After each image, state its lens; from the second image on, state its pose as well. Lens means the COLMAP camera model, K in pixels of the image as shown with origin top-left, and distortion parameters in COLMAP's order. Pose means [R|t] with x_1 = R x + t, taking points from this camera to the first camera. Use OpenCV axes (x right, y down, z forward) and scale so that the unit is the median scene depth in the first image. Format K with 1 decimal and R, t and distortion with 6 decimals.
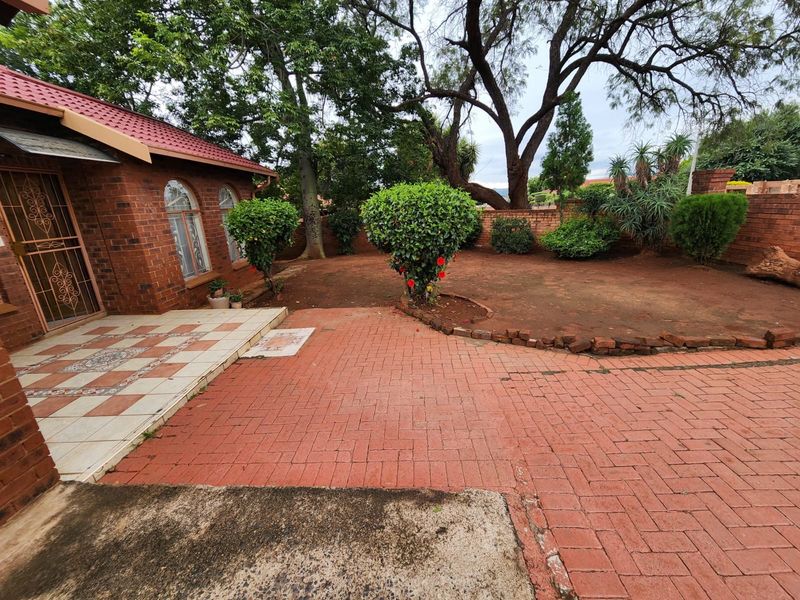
lens RADIAL K [[324.8, 0, 400.0], [0, 324.8, 300.0], [0, 0, 1]] dist [0.000120, 0.000088]
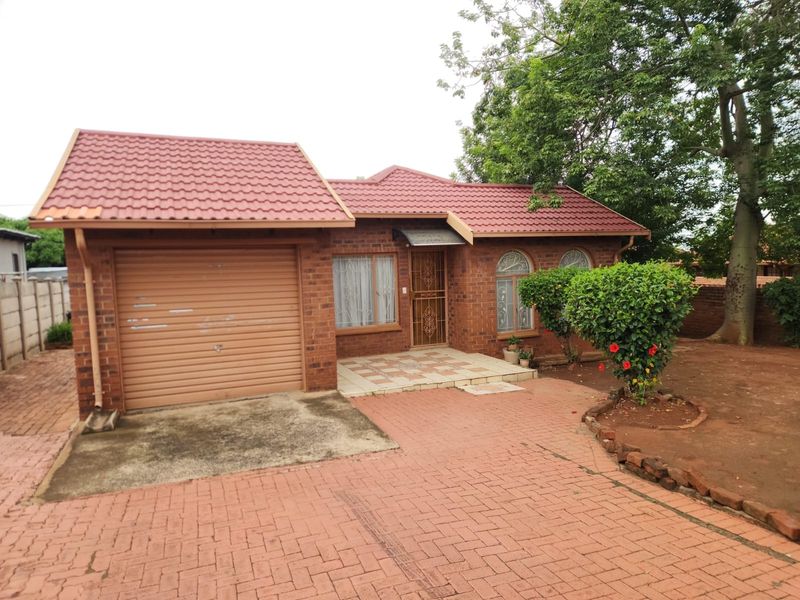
lens RADIAL K [[535.6, 0, 396.9], [0, 535.6, 323.6], [0, 0, 1]] dist [0.067395, -0.003427]
pose [[0.399568, 0.132997, -0.907004, 1.641026], [-0.253887, 0.966771, 0.029915, -0.097240], [0.880845, 0.218323, 0.420057, -0.252344]]
